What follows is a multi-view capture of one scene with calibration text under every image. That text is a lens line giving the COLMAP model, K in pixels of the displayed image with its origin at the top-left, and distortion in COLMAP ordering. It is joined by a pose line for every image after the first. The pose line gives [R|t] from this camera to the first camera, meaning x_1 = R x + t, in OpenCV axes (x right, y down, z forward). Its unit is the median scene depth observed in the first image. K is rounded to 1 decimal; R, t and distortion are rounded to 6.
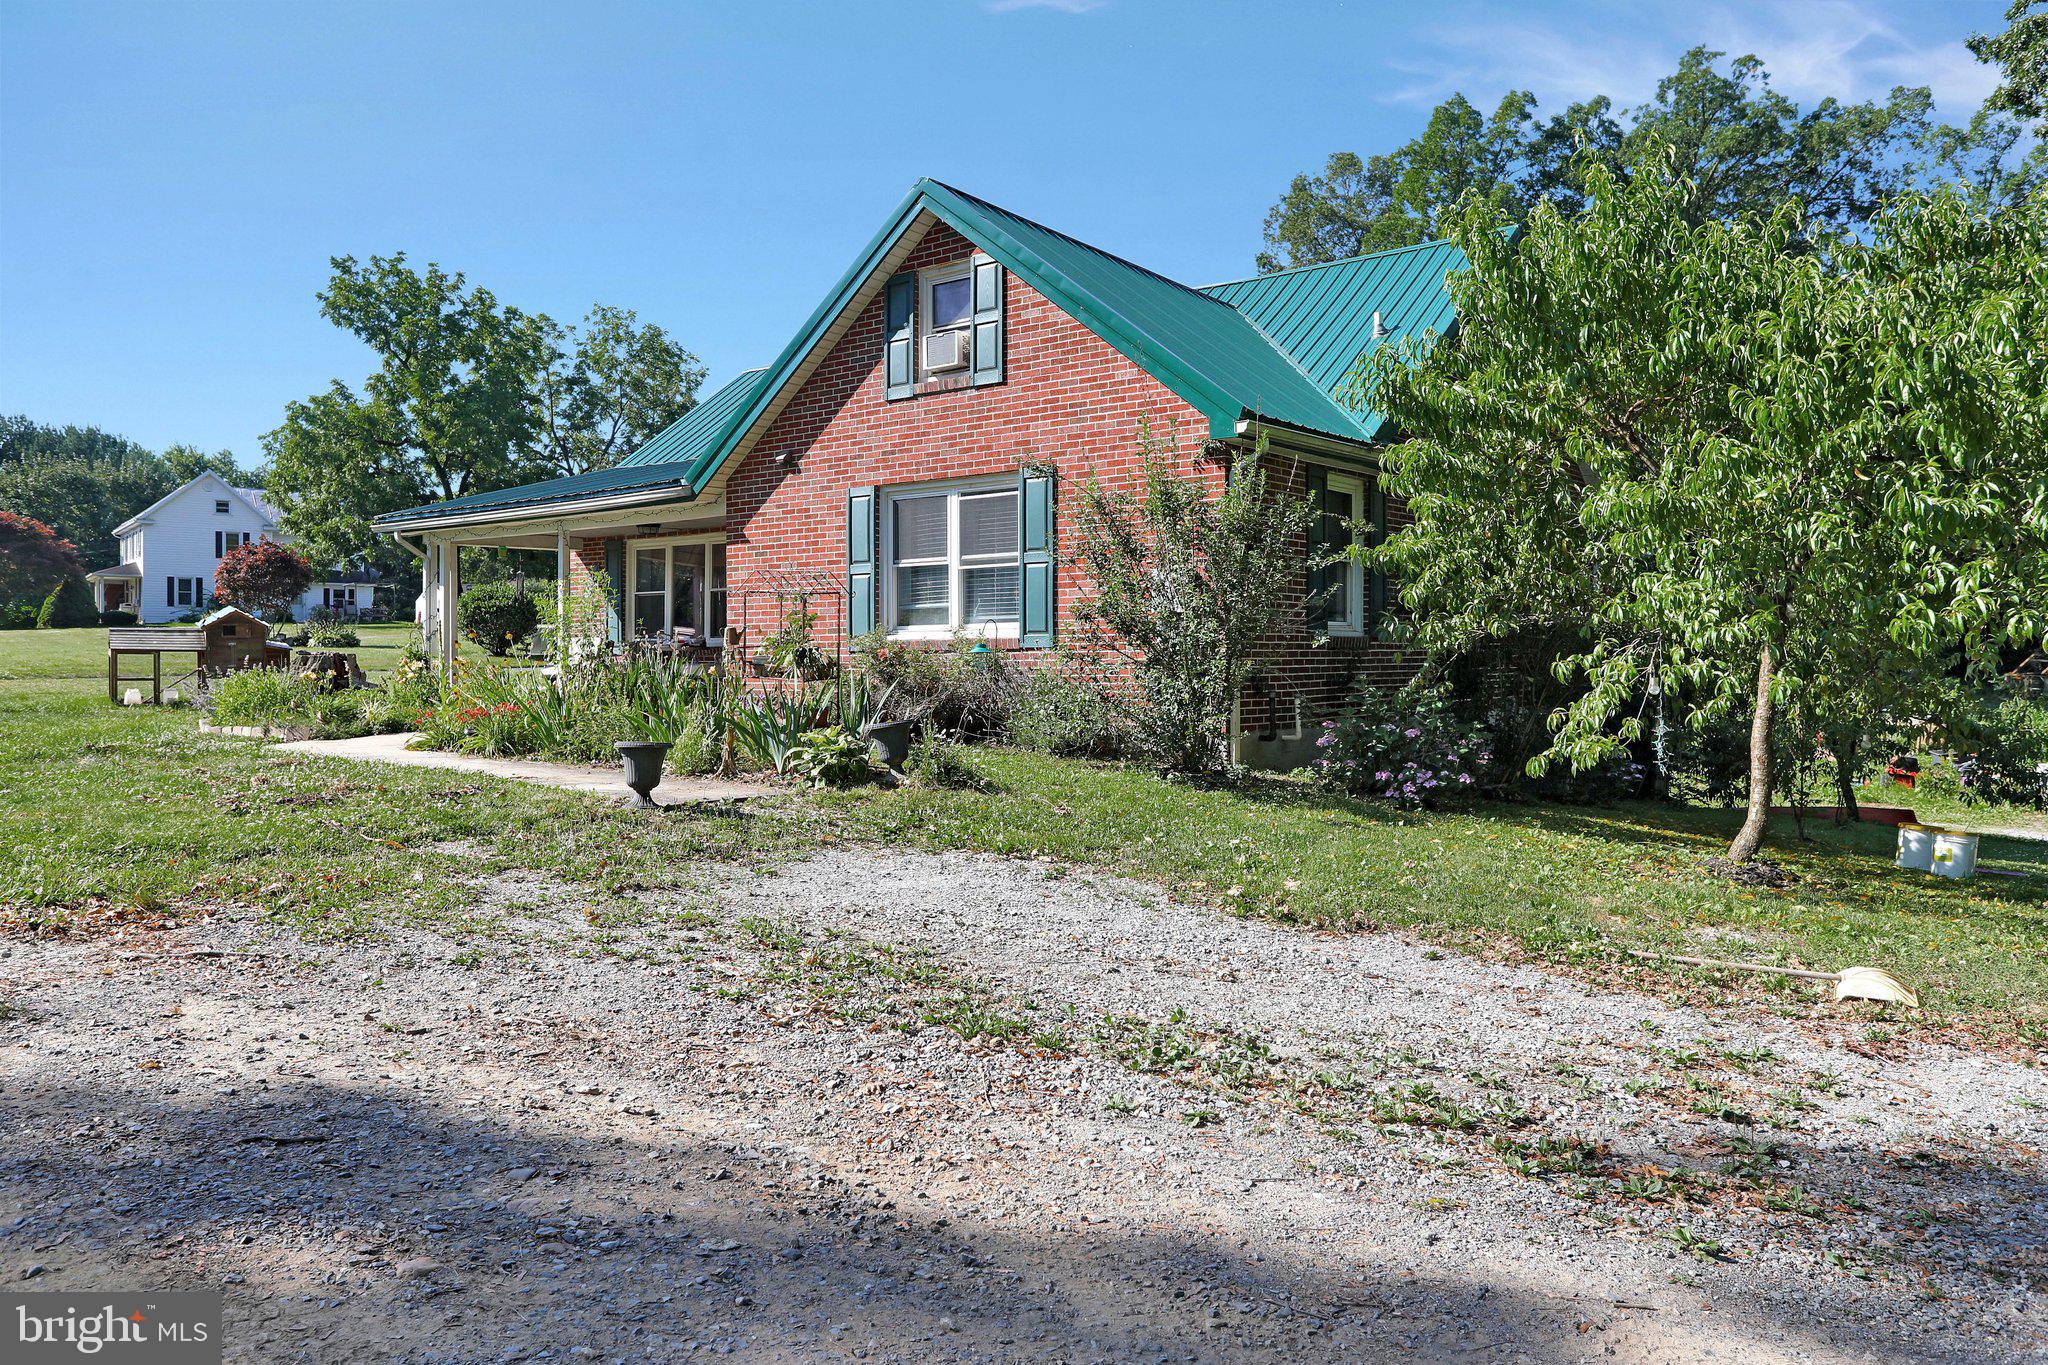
lens RADIAL K [[1502.5, 0, 1024.0], [0, 1502.5, 682.5], [0, 0, 1]] dist [-0.001512, -0.001012]
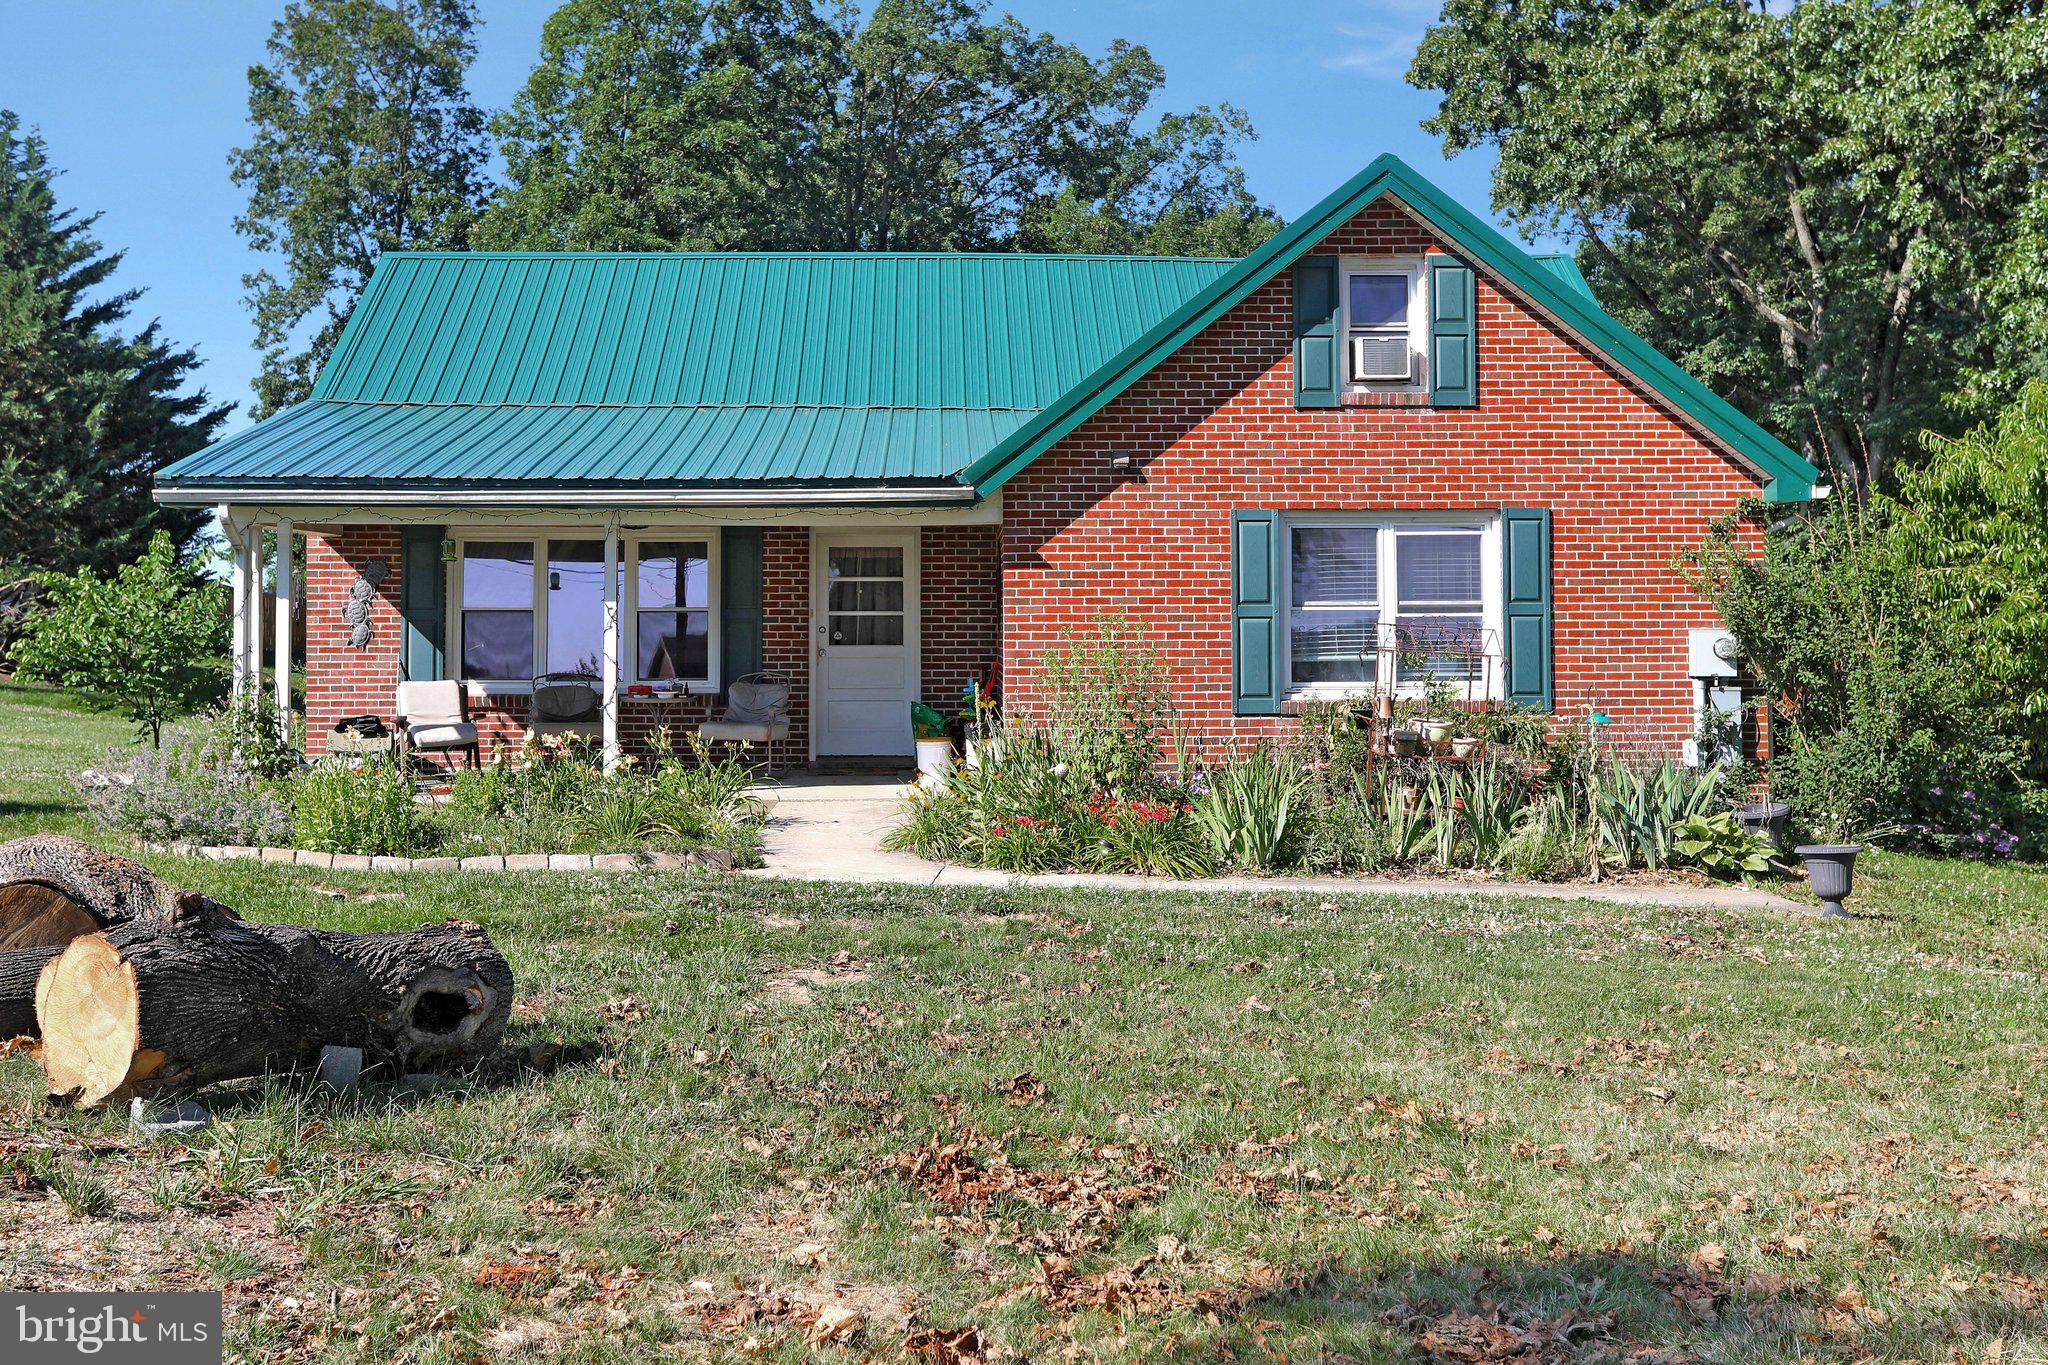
lens RADIAL K [[2108.2, 0, 1024.0], [0, 2108.2, 682.5], [0, 0, 1]] dist [0.048996, 0.010078]
pose [[0.746754, -0.009338, 0.665035, -0.981231], [0.008262, 0.999955, 0.004763, -0.044706], [-0.665049, 0.001938, 0.746797, 0.242668]]
